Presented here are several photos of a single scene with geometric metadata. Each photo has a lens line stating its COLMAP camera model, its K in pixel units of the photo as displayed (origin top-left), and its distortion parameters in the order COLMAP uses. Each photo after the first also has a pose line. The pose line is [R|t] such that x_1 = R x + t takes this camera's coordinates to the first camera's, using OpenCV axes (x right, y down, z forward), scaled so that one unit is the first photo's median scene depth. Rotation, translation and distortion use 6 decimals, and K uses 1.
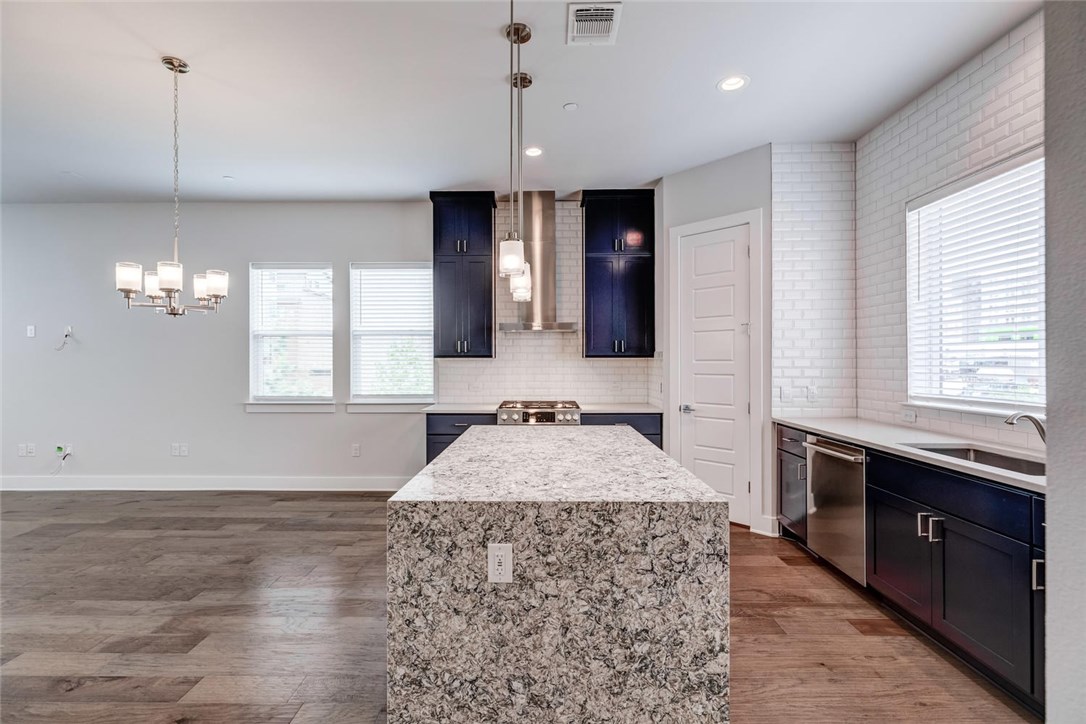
lens RADIAL K [[482.5, 0, 543.0], [0, 482.5, 362.0], [0, 0, 1]] dist [-0.000167, 0.000137]
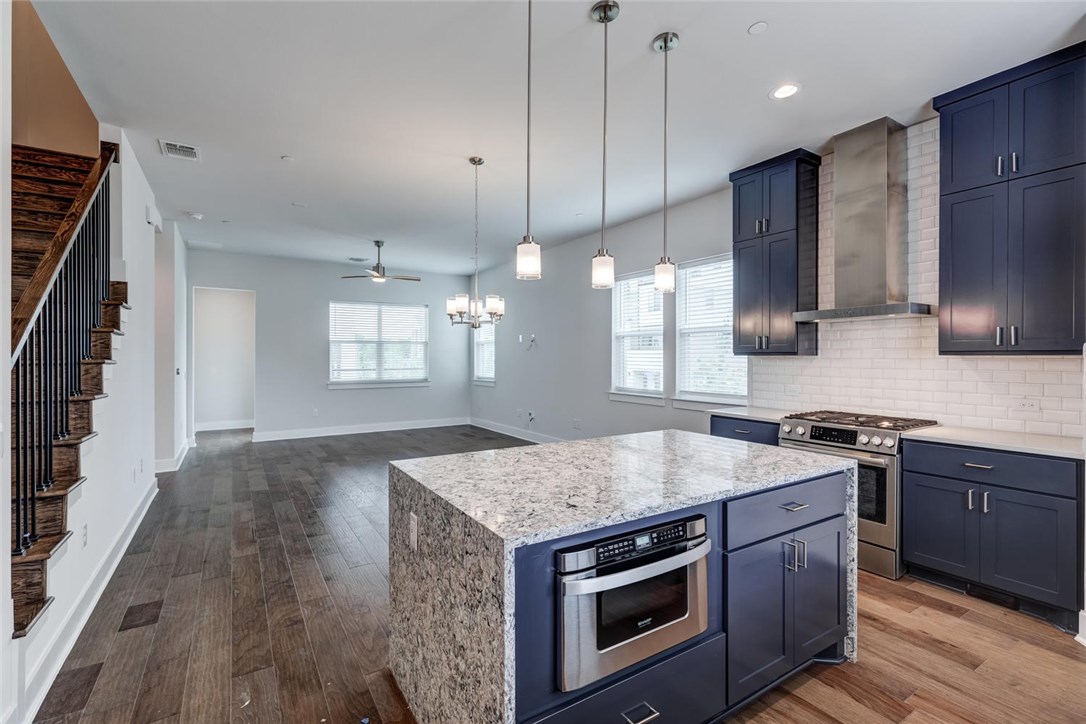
lens RADIAL K [[488.0, 0, 537.0], [0, 488.0, 355.8], [0, 0, 1]] dist [0.002563, 0.000093]
pose [[0.539823, 0.000540, -0.841778, 0.390177], [-0.002775, 0.999996, -0.001138, -0.006130], [0.841774, 0.002950, 0.539822, 0.213632]]
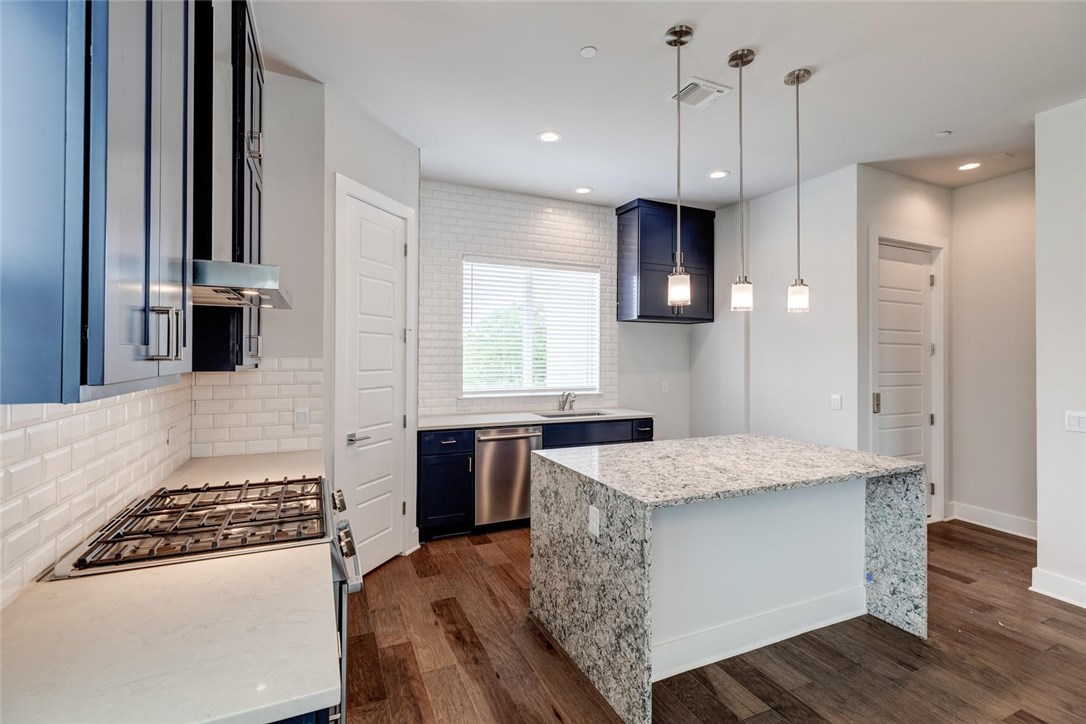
lens RADIAL K [[494.5, 0, 540.7], [0, 494.5, 350.0], [0, 0, 1]] dist [0.002953, 0.000157]
pose [[-0.419768, 0.009056, 0.907586, -0.483716], [-0.002830, 0.999932, -0.011287, -0.027199], [-0.907627, -0.007307, -0.419714, 1.053667]]
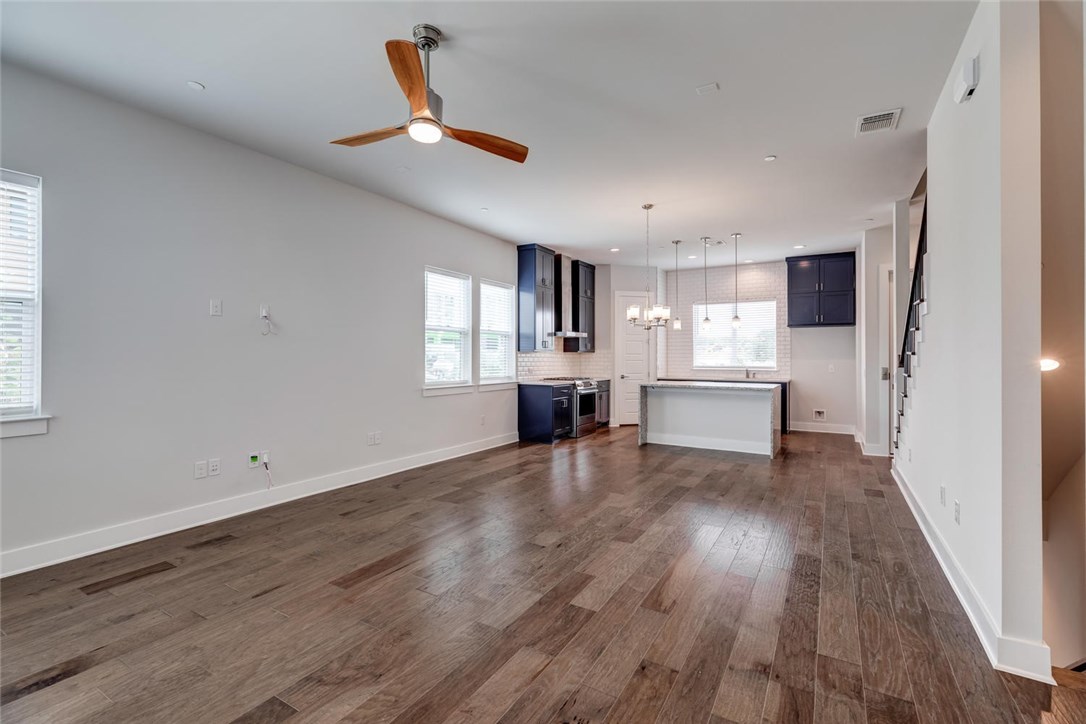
lens RADIAL K [[488.0, 0, 537.0], [0, 488.0, 355.8], [0, 0, 1]] dist [0.002563, 0.000093]
pose [[0.507675, 0.006406, 0.861525, -1.767550], [0.000172, 0.999972, -0.007537, 0.019750], [-0.861549, 0.003975, 0.507659, 0.225595]]
